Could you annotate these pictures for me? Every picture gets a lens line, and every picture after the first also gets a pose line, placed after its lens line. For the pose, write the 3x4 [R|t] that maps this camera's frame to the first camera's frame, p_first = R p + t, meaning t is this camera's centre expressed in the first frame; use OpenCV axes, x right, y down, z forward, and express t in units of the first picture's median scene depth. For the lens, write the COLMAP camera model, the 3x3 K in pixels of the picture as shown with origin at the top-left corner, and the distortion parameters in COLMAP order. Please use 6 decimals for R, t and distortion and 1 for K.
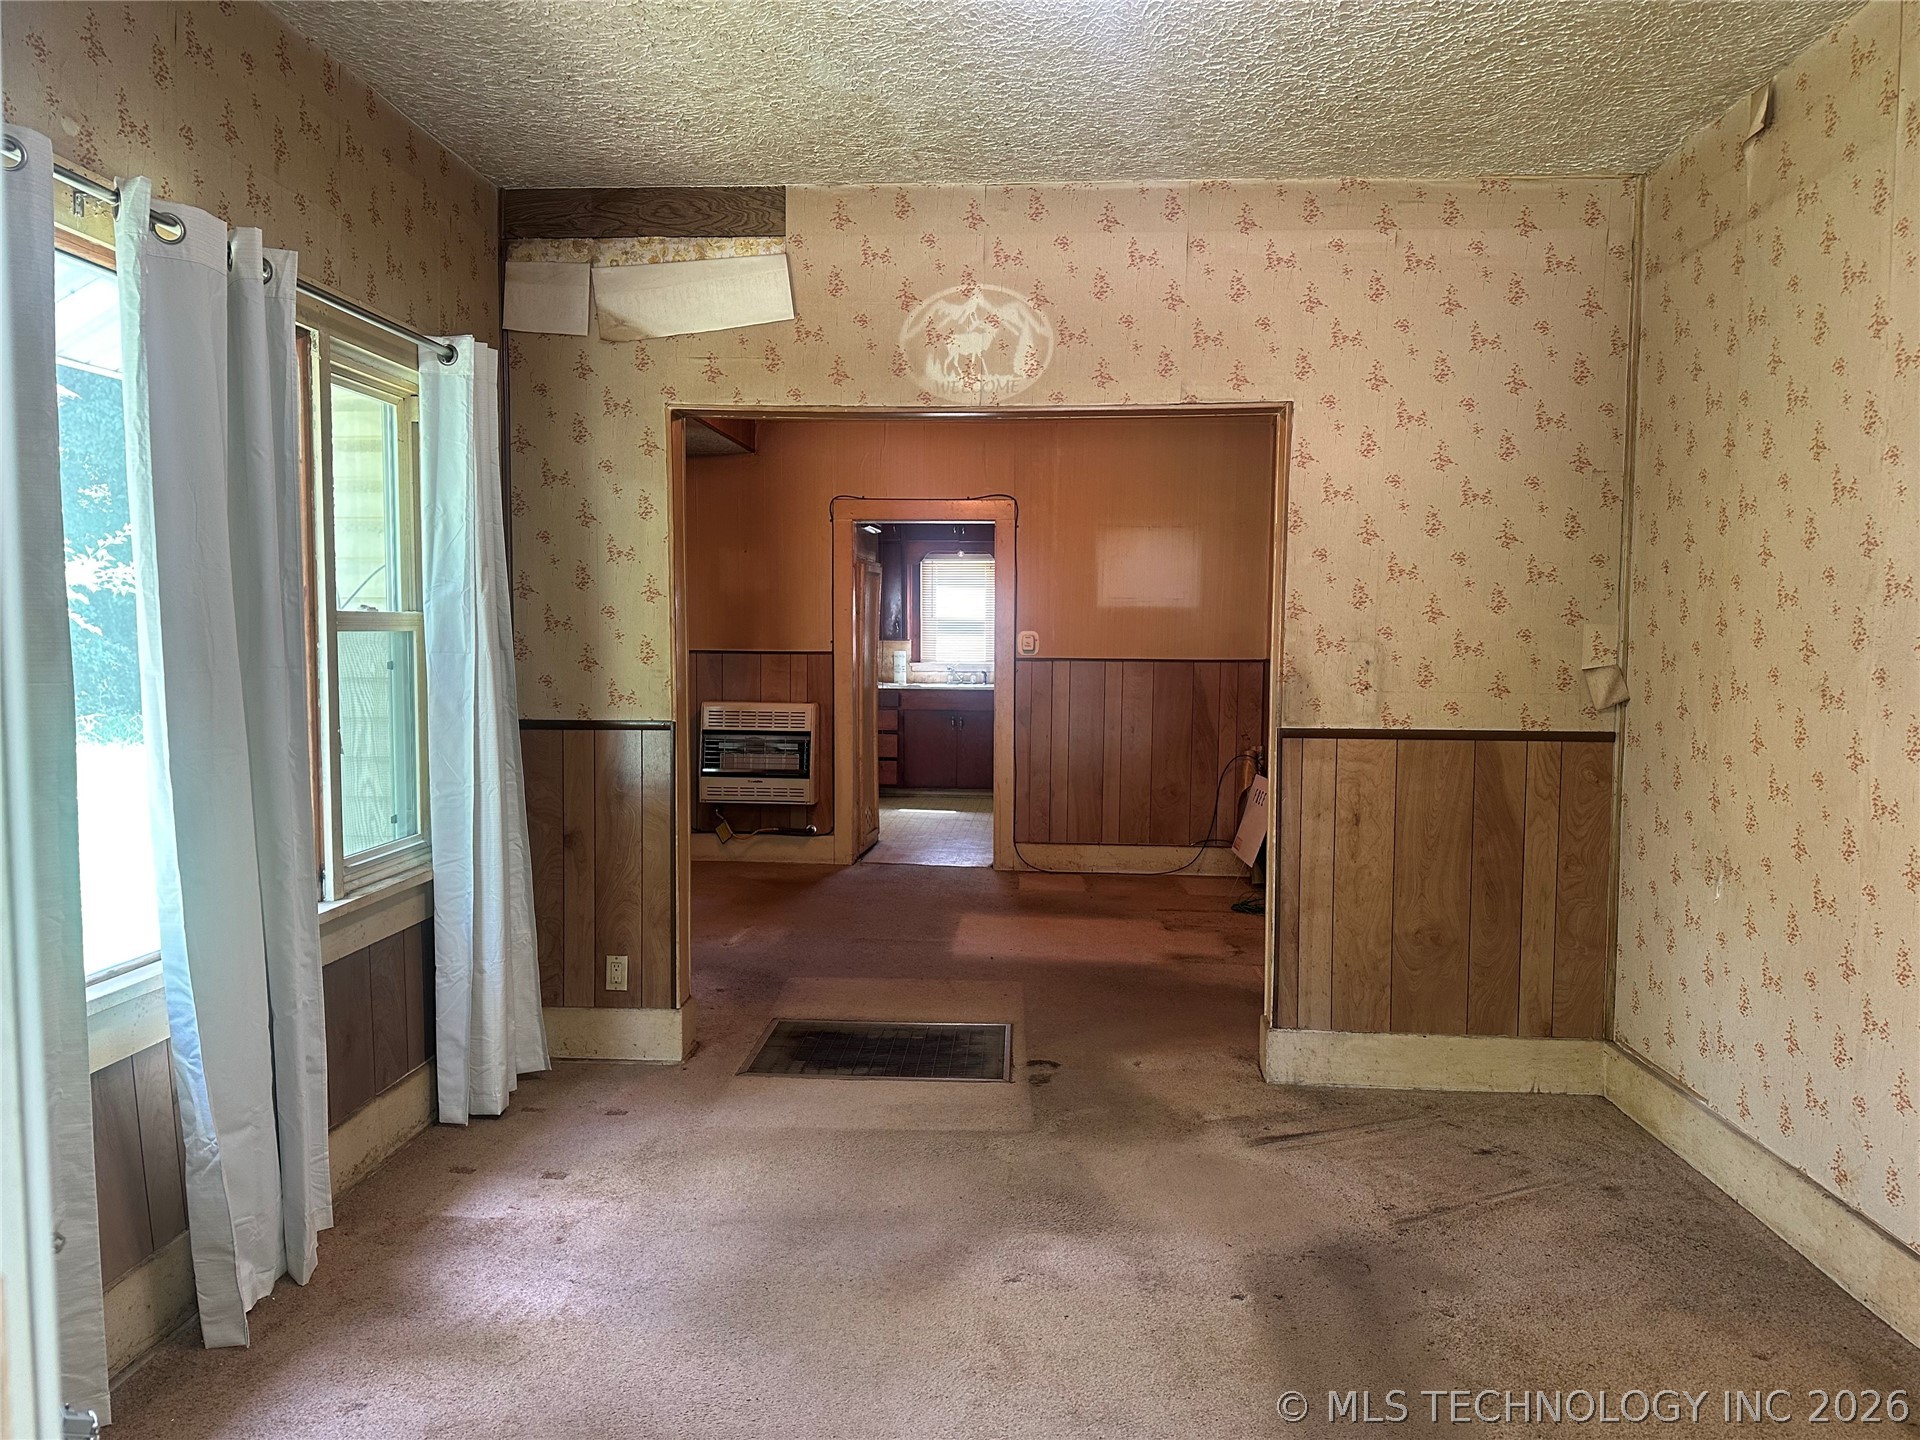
lens RADIAL K [[1320.9, 0, 960.0], [0, 1320.9, 720.0], [0, 0, 1]] dist [0.161225, -0.300813]
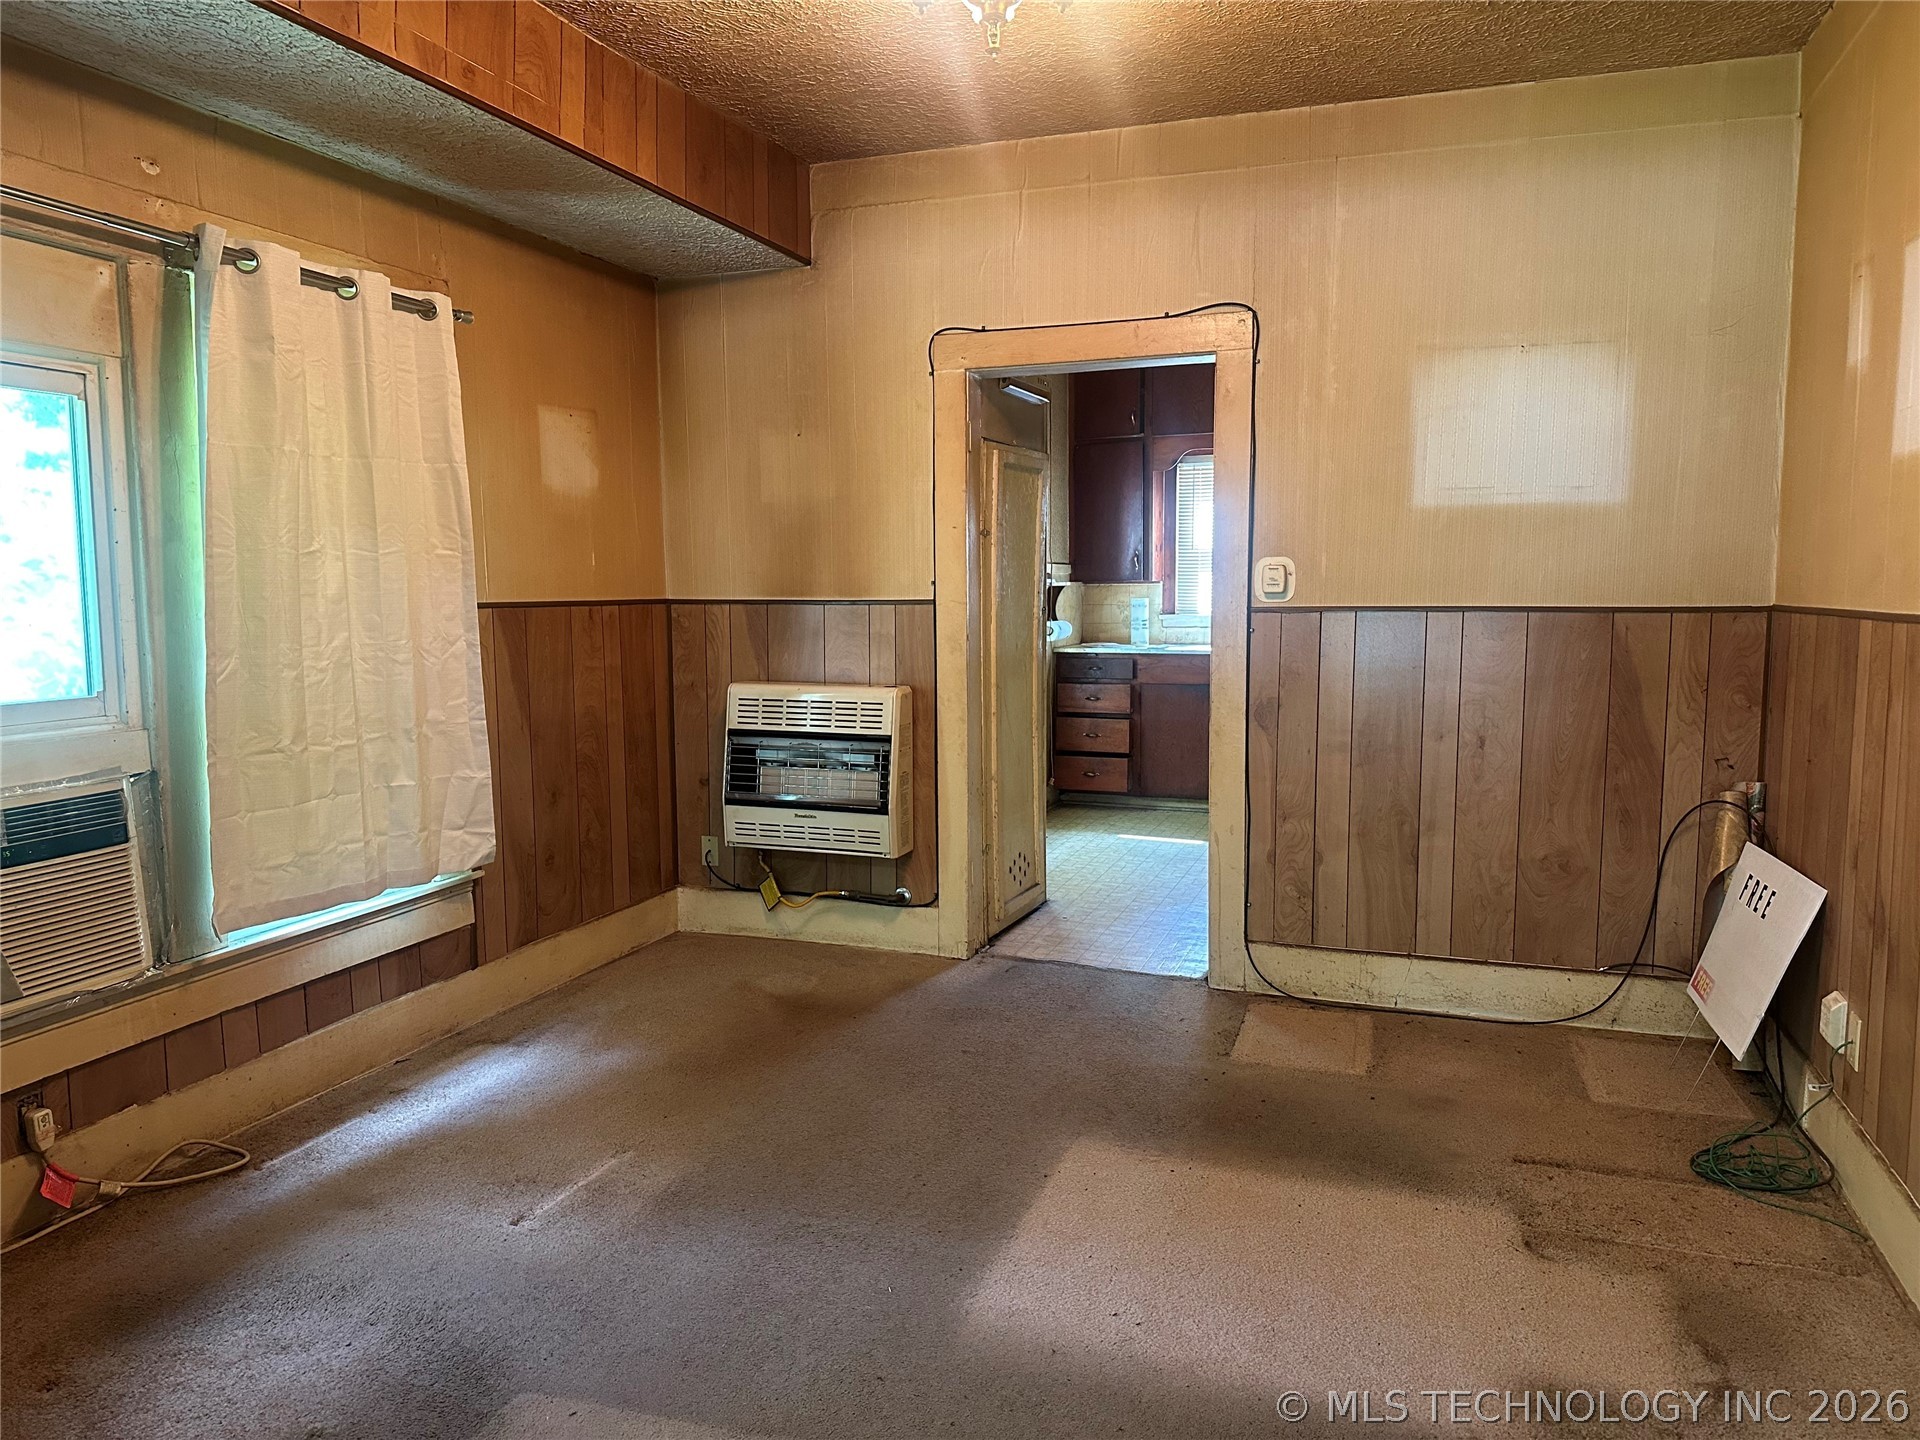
lens RADIAL K [[1320.9, 0, 960.0], [0, 1320.9, 720.0], [0, 0, 1]] dist [0.161225, -0.300813]
pose [[0.962672, 0.014901, -0.270260, 0.075544], [-0.004716, 0.999255, 0.038294, -0.020781], [0.270630, -0.035590, 0.962025, 0.435244]]
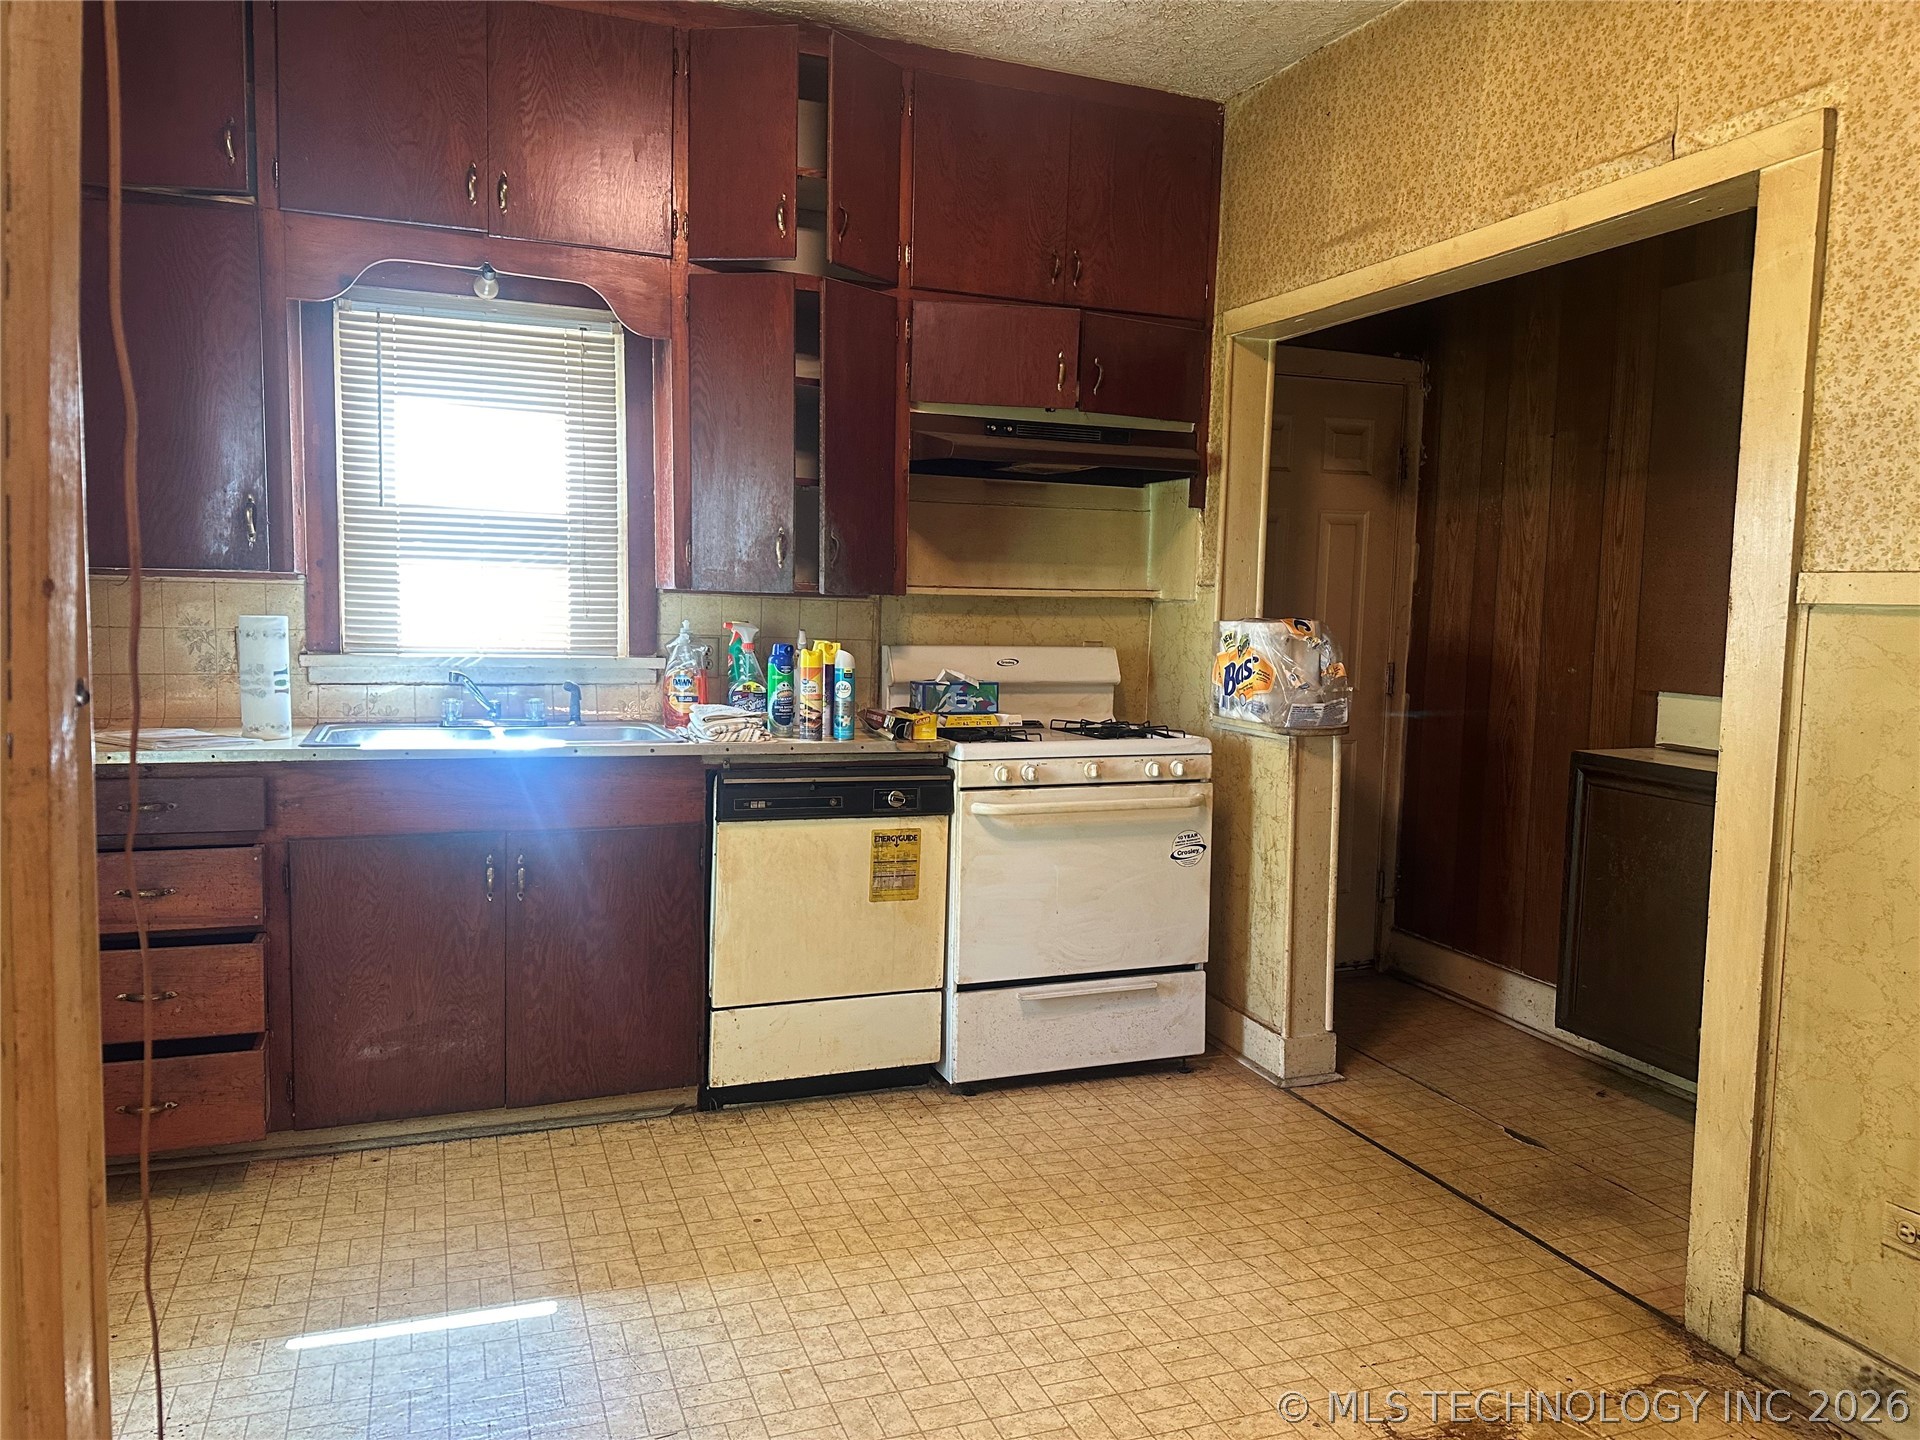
lens RADIAL K [[1320.9, 0, 960.0], [0, 1320.9, 720.0], [0, 0, 1]] dist [0.161225, -0.300813]
pose [[0.901585, -0.023458, 0.431966, -0.052715], [0.013602, 0.999572, 0.025892, -0.051162], [-0.432389, -0.017468, 0.901518, 0.988130]]
